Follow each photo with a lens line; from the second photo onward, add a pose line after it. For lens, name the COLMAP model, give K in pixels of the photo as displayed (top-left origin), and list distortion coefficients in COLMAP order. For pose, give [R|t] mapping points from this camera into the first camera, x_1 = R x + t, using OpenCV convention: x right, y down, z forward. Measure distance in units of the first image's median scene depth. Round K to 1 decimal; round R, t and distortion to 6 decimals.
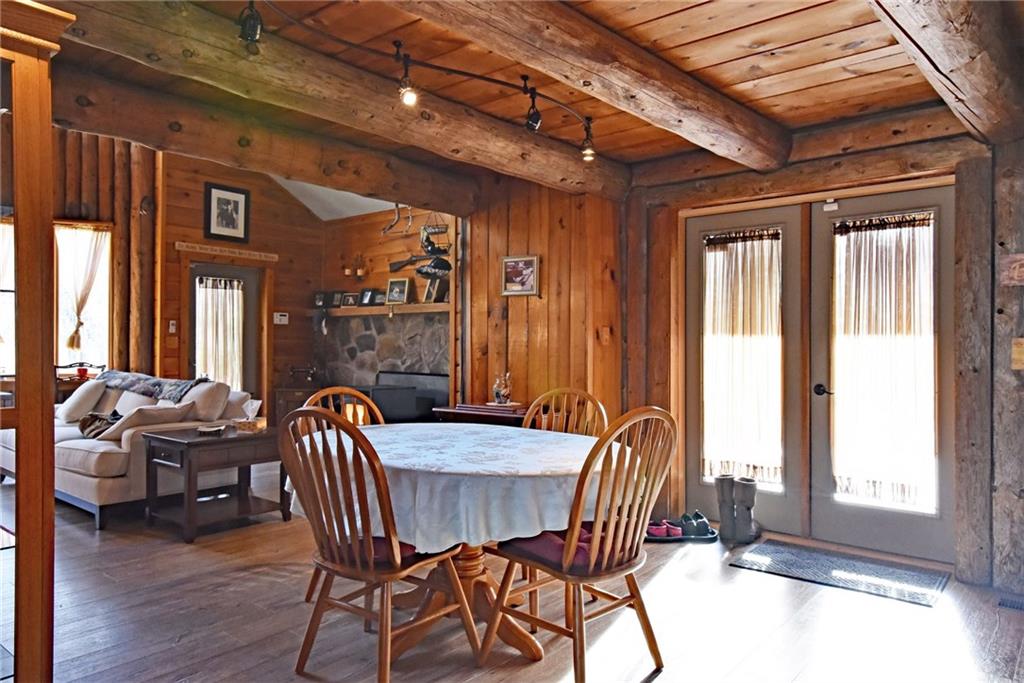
lens RADIAL K [[740.9, 0, 511.9], [0, 740.9, 344.1], [0, 0, 1]] dist [-0.000673, -0.000351]
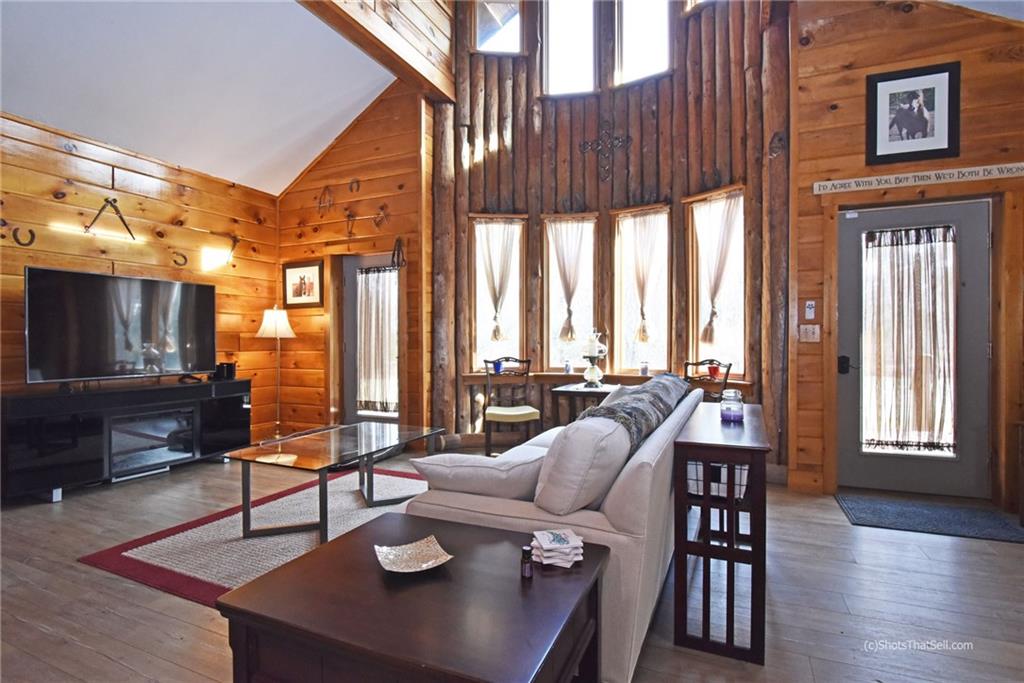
lens RADIAL K [[505.7, 0, 511.8], [0, 505.7, 341.6], [0, 0, 1]] dist [-0.006272, -0.001442]
pose [[0.310142, -0.005739, -0.950673, -0.102502], [0.006895, 0.999969, -0.003787, 0.005044], [0.950665, -0.005380, 0.310172, 0.578141]]
